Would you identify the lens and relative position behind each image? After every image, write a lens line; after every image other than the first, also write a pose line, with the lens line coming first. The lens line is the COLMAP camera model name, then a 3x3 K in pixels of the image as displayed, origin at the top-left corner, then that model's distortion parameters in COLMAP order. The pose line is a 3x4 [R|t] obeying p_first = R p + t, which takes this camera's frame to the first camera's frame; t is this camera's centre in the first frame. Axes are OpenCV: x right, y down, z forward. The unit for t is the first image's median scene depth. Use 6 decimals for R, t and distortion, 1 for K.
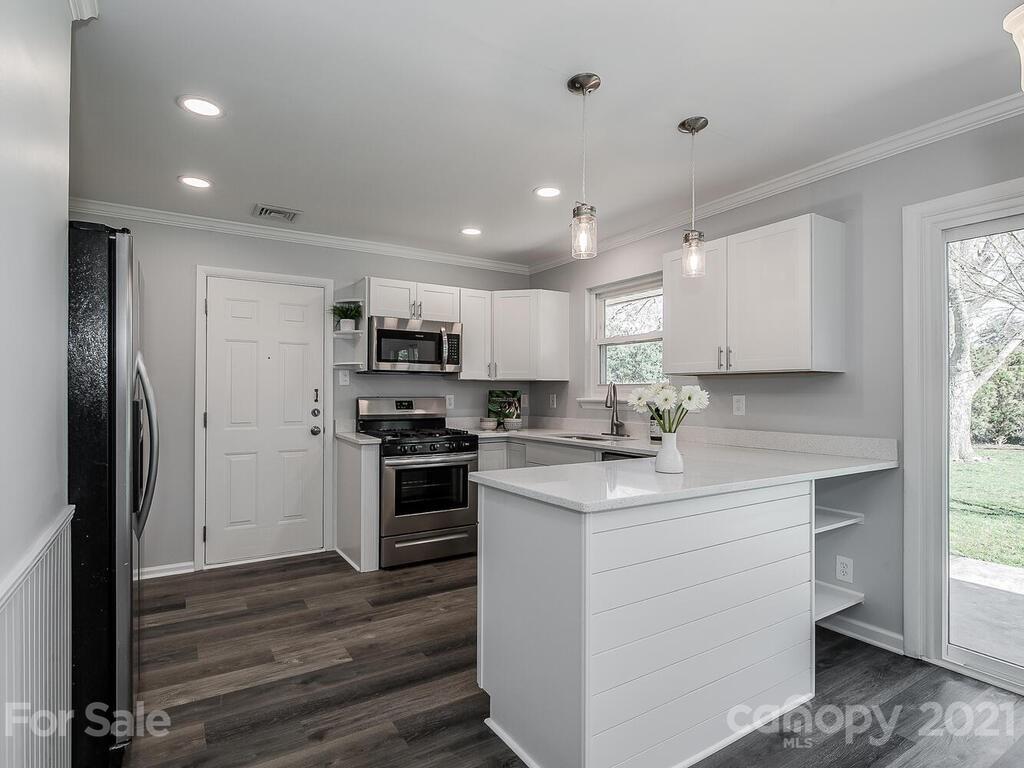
lens RADIAL K [[517.5, 0, 502.1], [0, 517.5, 391.6], [0, 0, 1]] dist [0.002685, 0.000206]
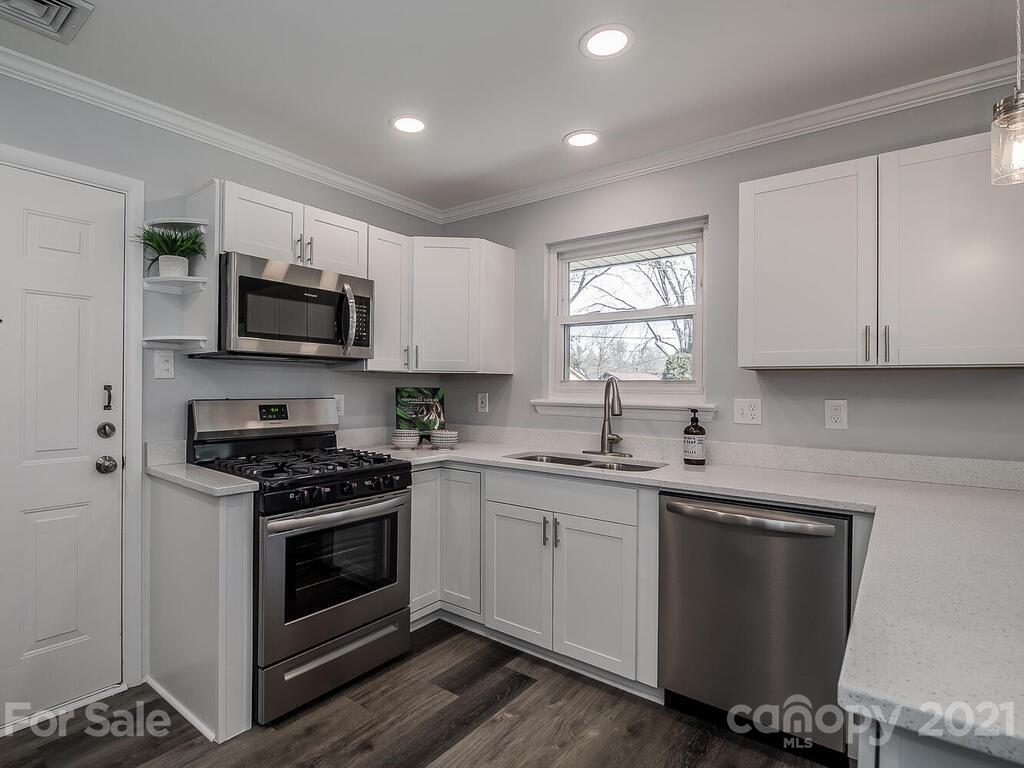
lens RADIAL K [[537.1, 0, 470.0], [0, 537.1, 388.5], [0, 0, 1]] dist [-0.005770, -0.001471]
pose [[0.951543, 0.004022, 0.307488, -0.173151], [-0.006721, 0.999948, 0.007717, -0.007919], [-0.307441, -0.009410, 0.951521, 0.365307]]
